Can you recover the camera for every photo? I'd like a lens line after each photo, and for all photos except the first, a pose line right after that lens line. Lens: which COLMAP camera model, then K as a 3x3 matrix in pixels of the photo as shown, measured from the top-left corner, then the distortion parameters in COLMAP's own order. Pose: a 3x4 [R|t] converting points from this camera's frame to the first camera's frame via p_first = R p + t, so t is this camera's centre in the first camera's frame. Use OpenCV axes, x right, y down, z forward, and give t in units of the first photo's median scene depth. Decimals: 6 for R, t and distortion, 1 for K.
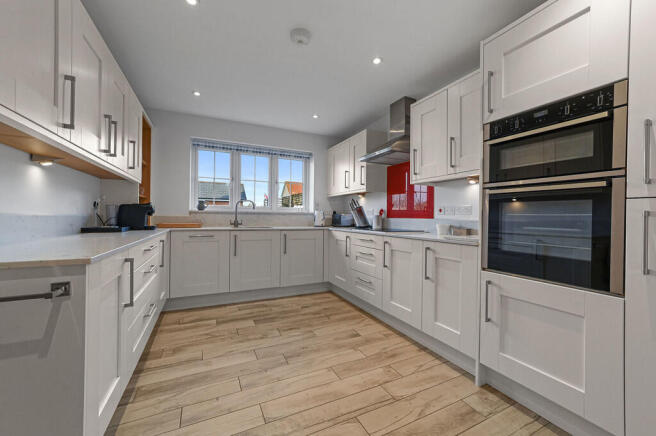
lens RADIAL K [[273.3, 0, 328.0], [0, 273.3, 218.0], [0, 0, 1]] dist [0.001434, 0.000214]
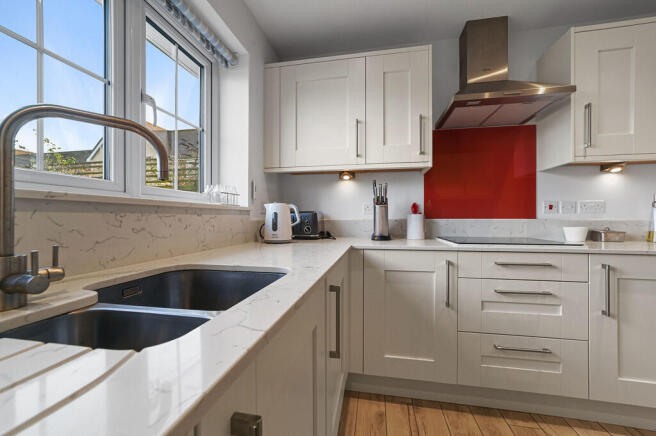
lens RADIAL K [[273.3, 0, 328.0], [0, 273.3, 218.0], [0, 0, 1]] dist [0.001434, 0.000214]
pose [[0.589683, -0.011093, 0.807558, -0.412221], [0.008733, 0.999935, 0.007358, -0.008399], [-0.807587, 0.002714, 0.589742, 0.904076]]
